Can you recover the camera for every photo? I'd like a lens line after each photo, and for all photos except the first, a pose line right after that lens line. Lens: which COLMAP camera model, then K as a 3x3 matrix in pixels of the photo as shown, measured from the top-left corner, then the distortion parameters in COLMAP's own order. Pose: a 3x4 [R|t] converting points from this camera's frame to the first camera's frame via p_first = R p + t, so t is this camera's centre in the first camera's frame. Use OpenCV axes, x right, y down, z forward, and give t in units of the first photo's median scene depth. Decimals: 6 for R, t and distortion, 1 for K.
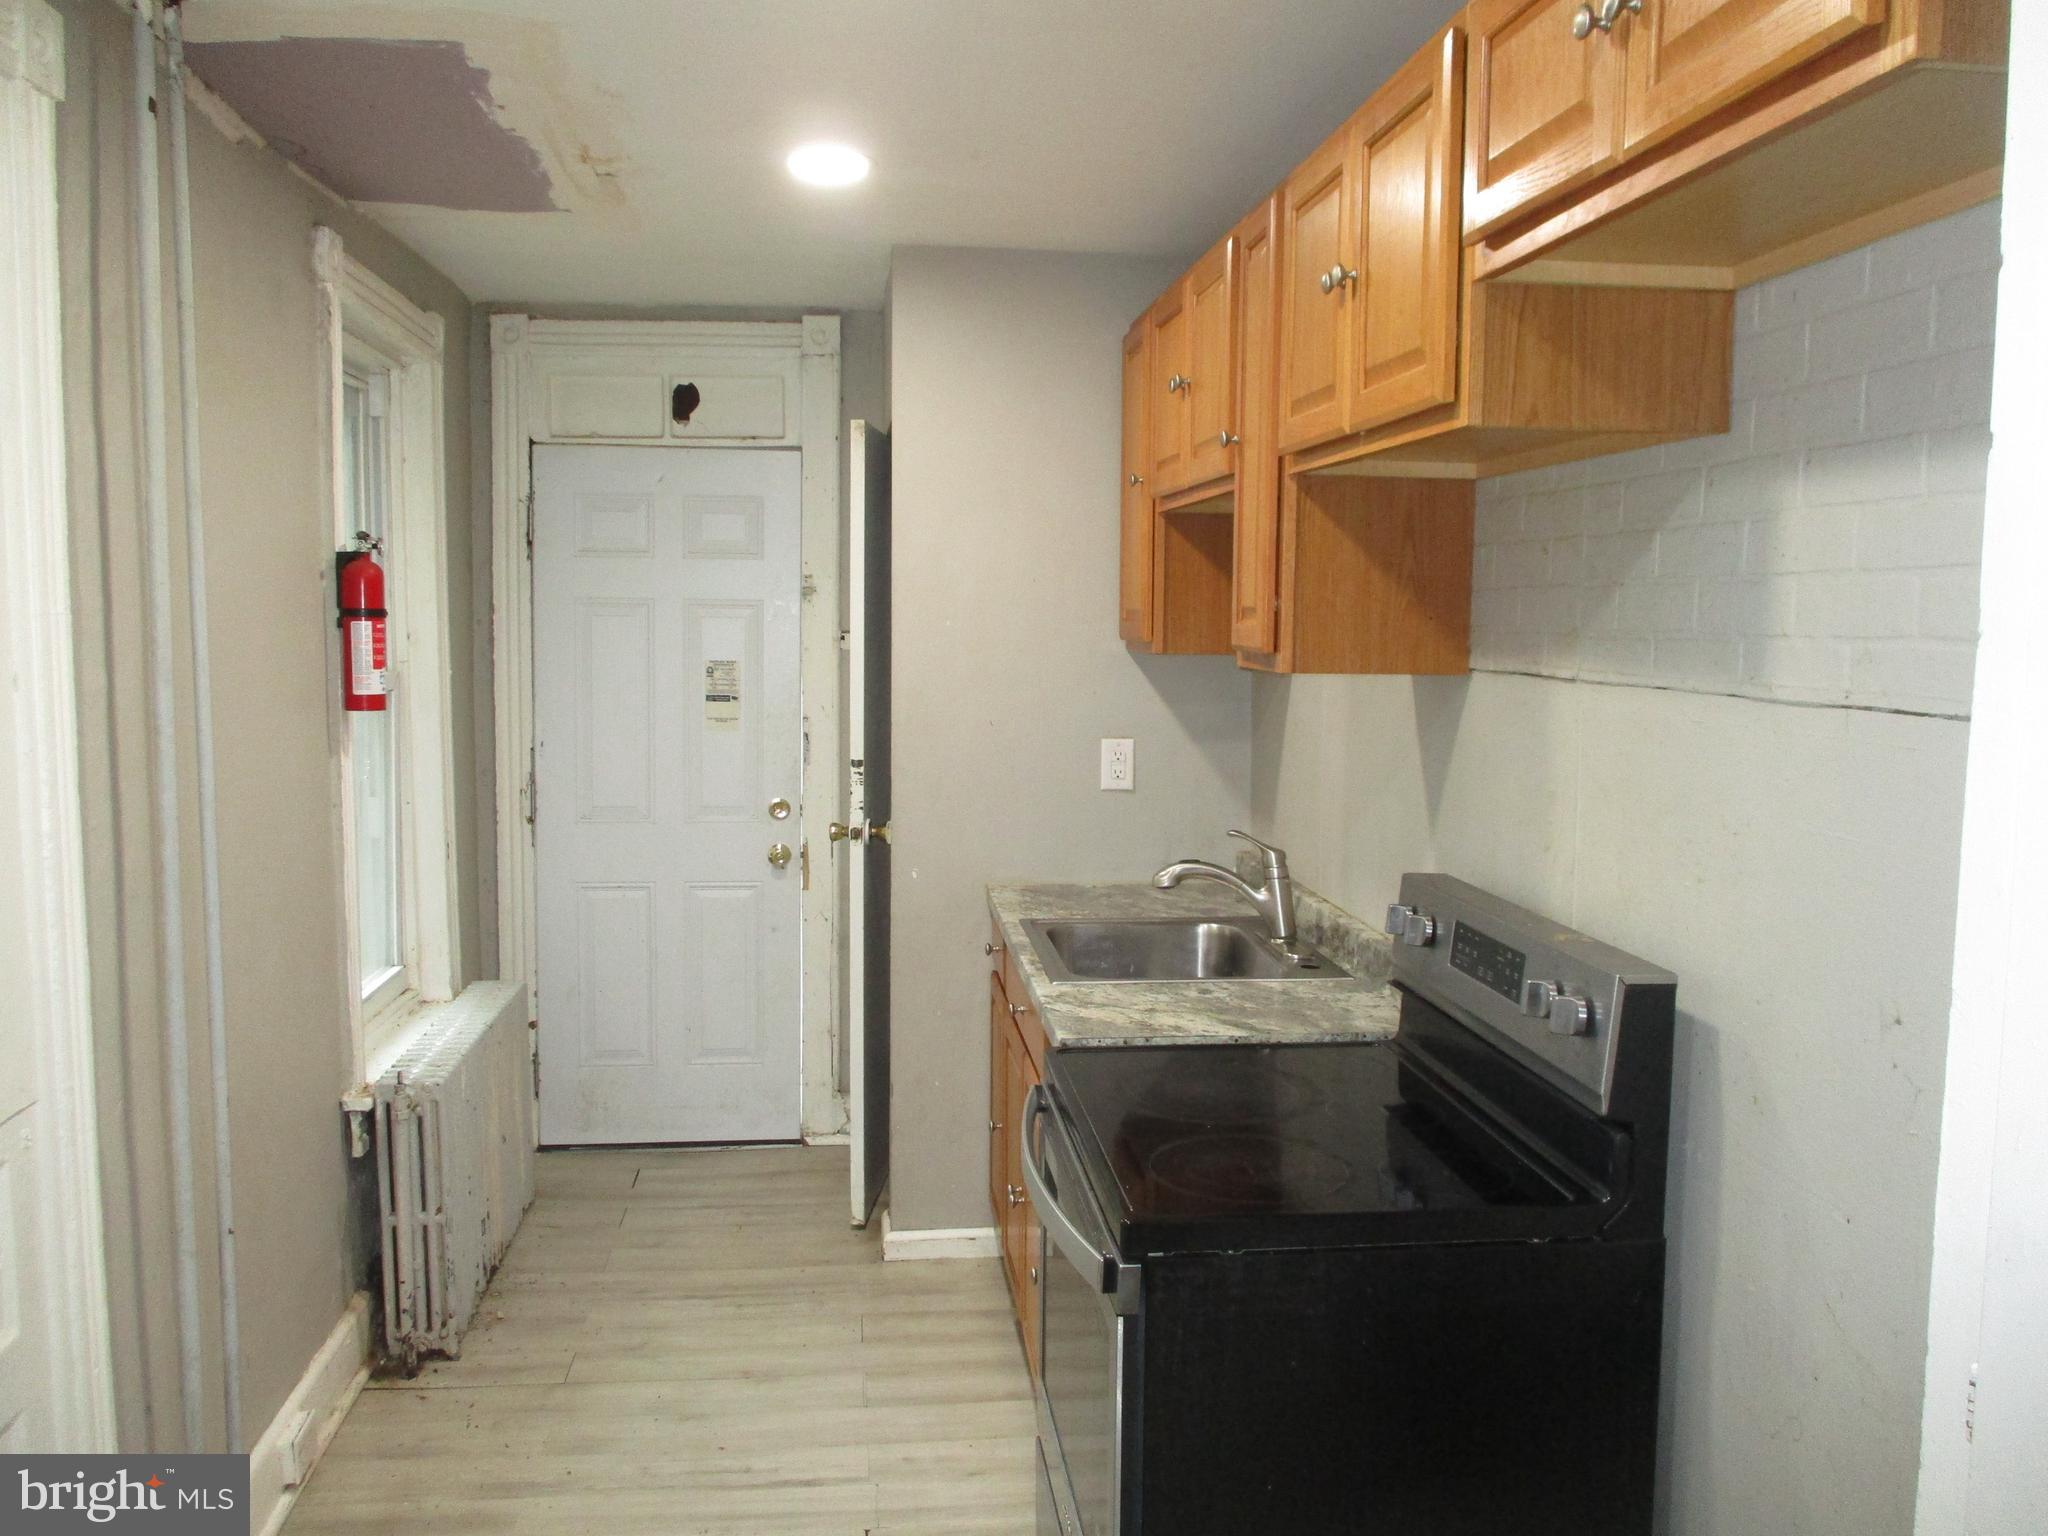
lens RADIAL K [[1699.8, 0, 1021.6], [0, 1699.8, 772.0], [0, 0, 1]] dist [-0.040123, 0.031506]
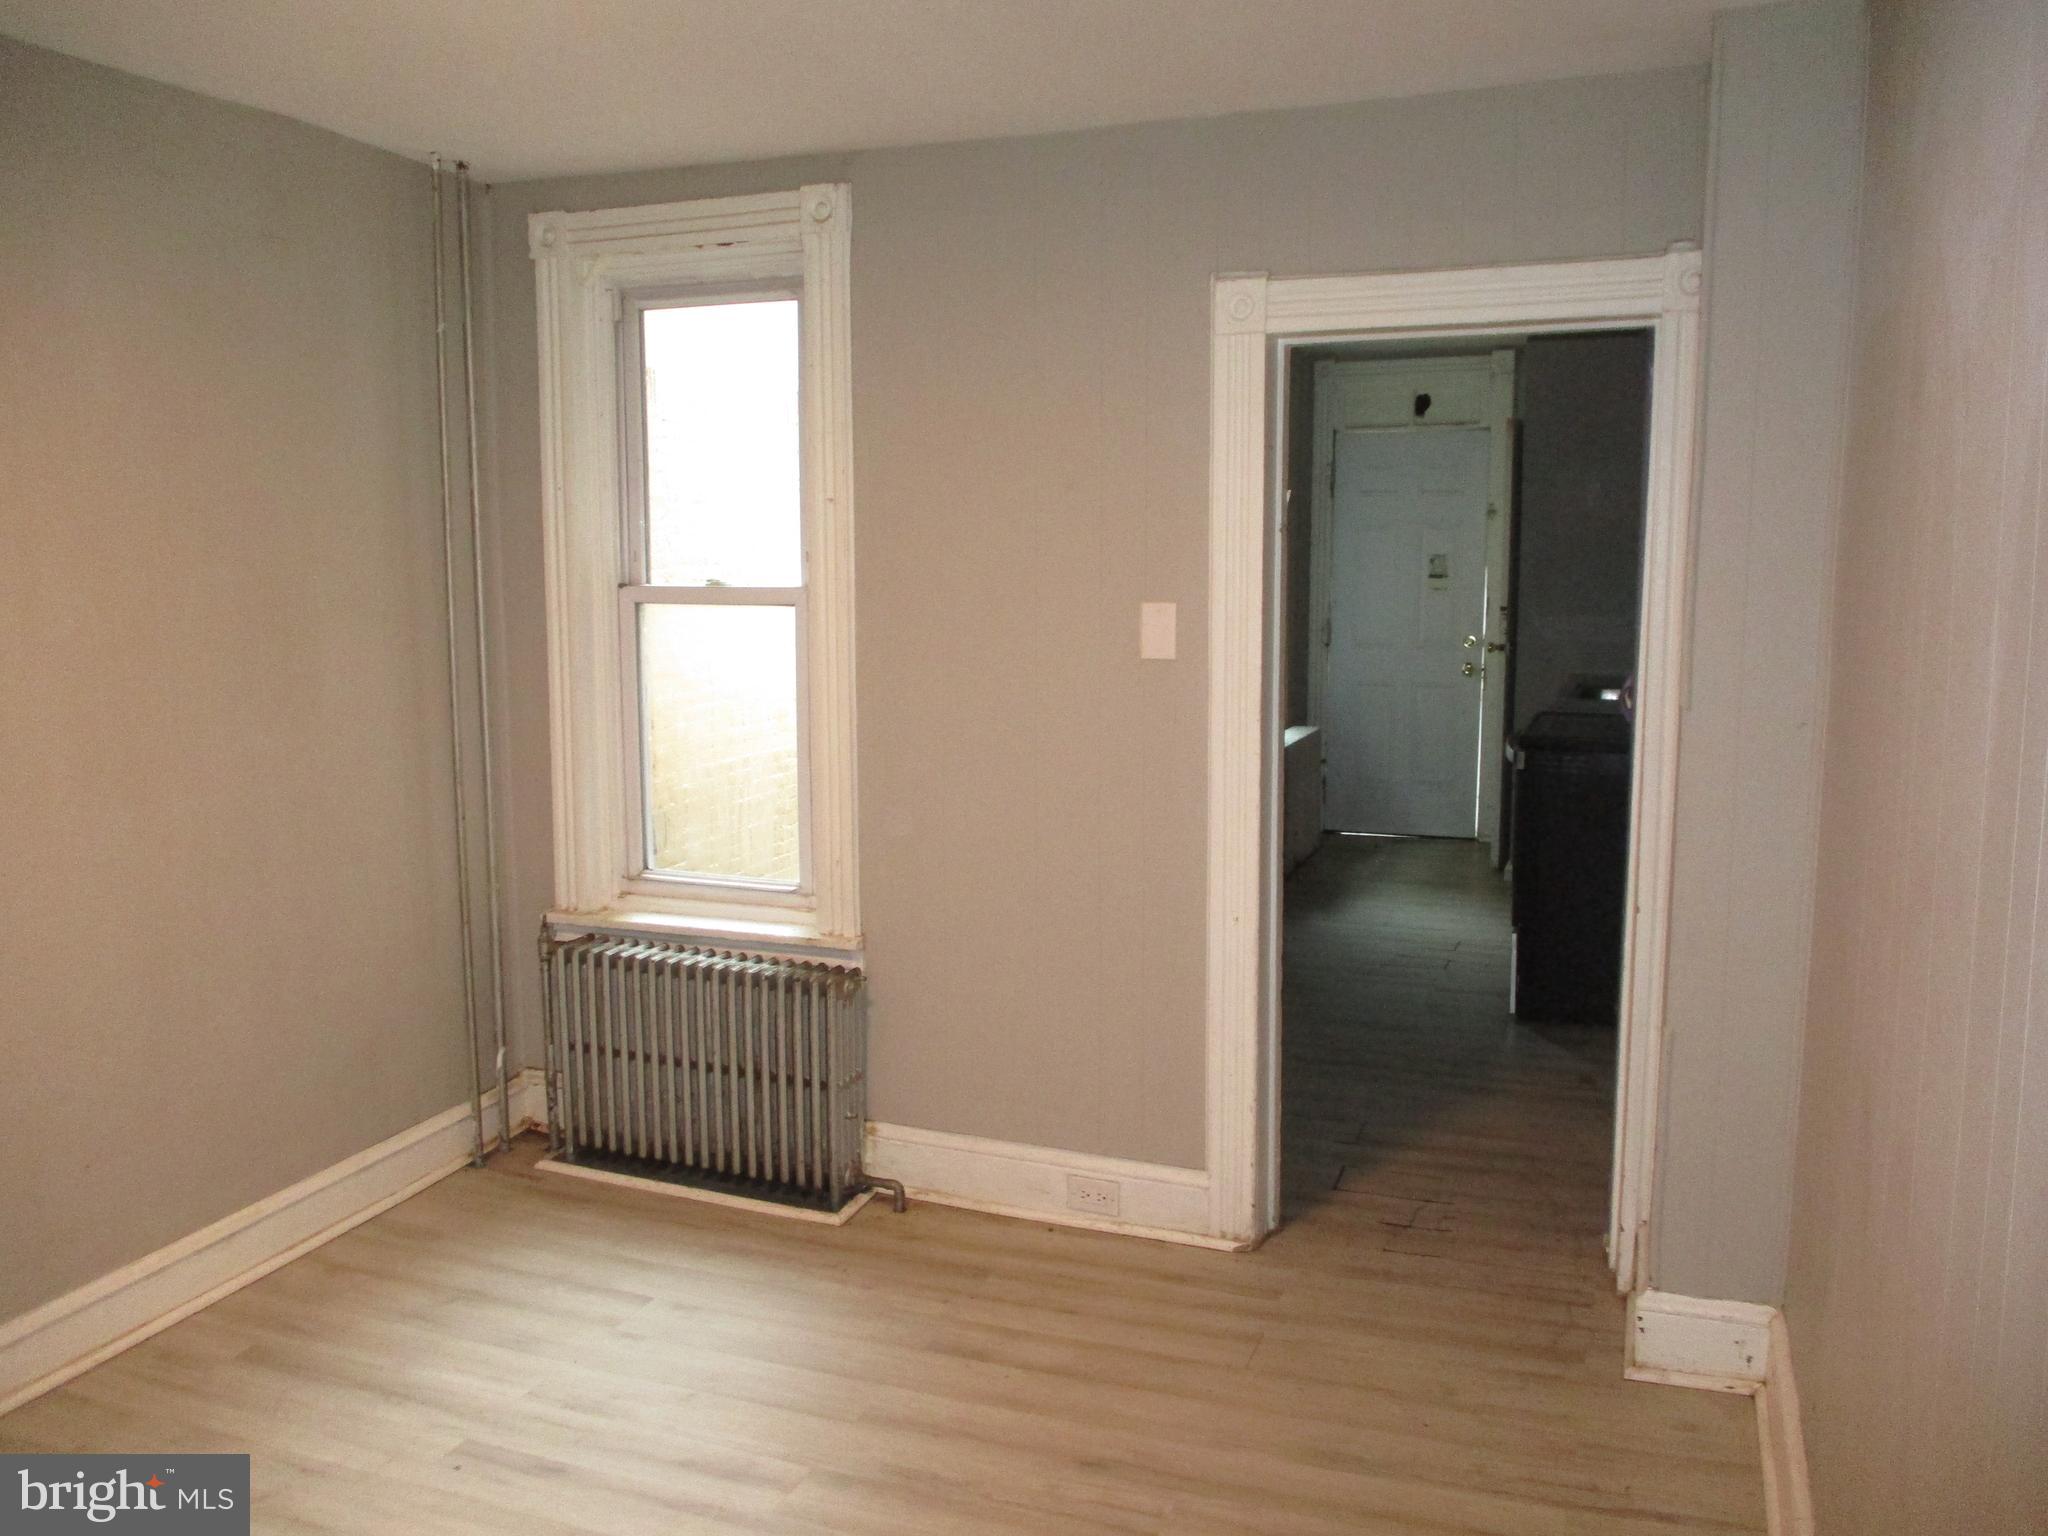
lens RADIAL K [[1699.8, 0, 1018.9], [0, 1699.8, 765.1], [0, 0, 1]] dist [-0.040123, 0.031506]
pose [[0.891805, 0.049745, -0.449677, 0.228269], [-0.029943, 0.998247, 0.051048, 0.073206], [0.451428, -0.032060, 0.891731, -0.734720]]
